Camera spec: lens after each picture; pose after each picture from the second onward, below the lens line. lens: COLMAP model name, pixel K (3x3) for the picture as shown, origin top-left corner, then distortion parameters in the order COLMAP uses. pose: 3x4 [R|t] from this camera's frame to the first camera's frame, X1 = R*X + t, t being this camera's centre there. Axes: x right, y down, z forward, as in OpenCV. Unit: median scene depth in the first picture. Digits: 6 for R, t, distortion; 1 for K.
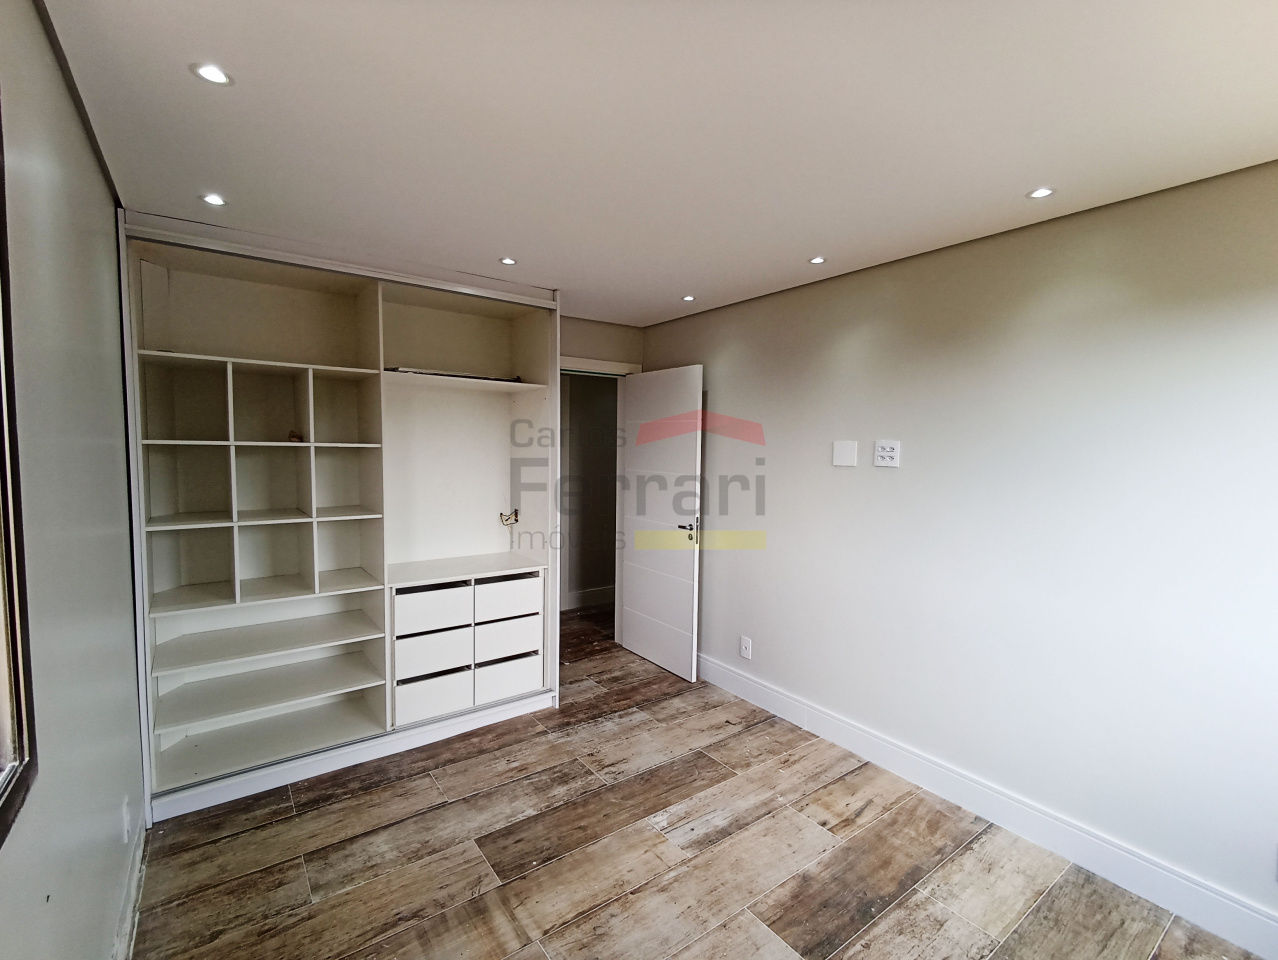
lens RADIAL K [[589.4, 0, 647.7], [0, 589.4, 484.3], [0, 0, 1]] dist [-0.002668, 0.001420]
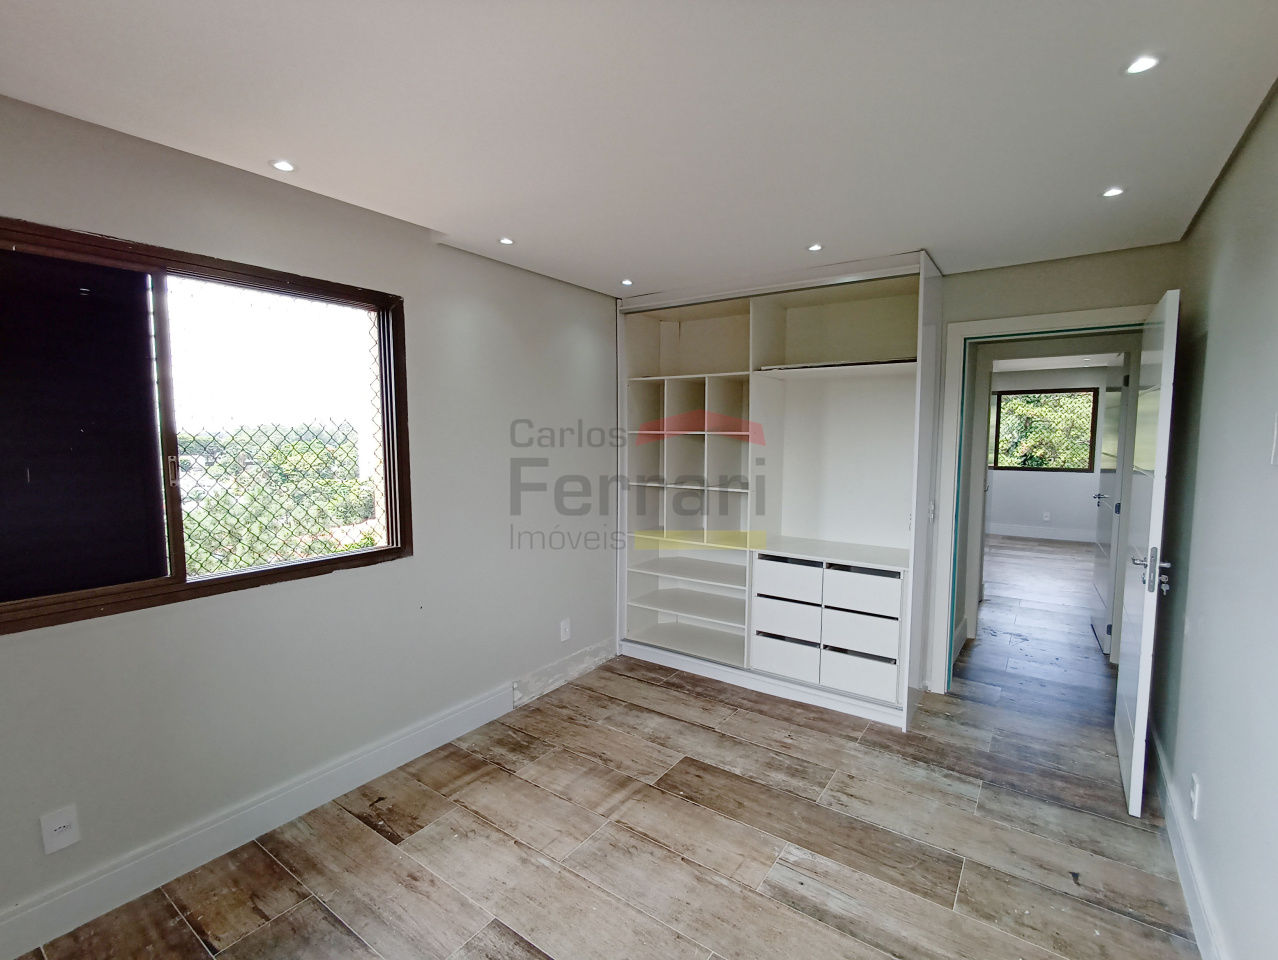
lens RADIAL K [[589.4, 0, 647.3], [0, 589.4, 481.7], [0, 0, 1]] dist [-0.002668, 0.001420]
pose [[0.306838, 0.062365, -0.949716, 0.720462], [-0.060982, 0.997089, 0.045774, -0.009384], [0.949806, 0.043870, 0.309748, 0.473325]]
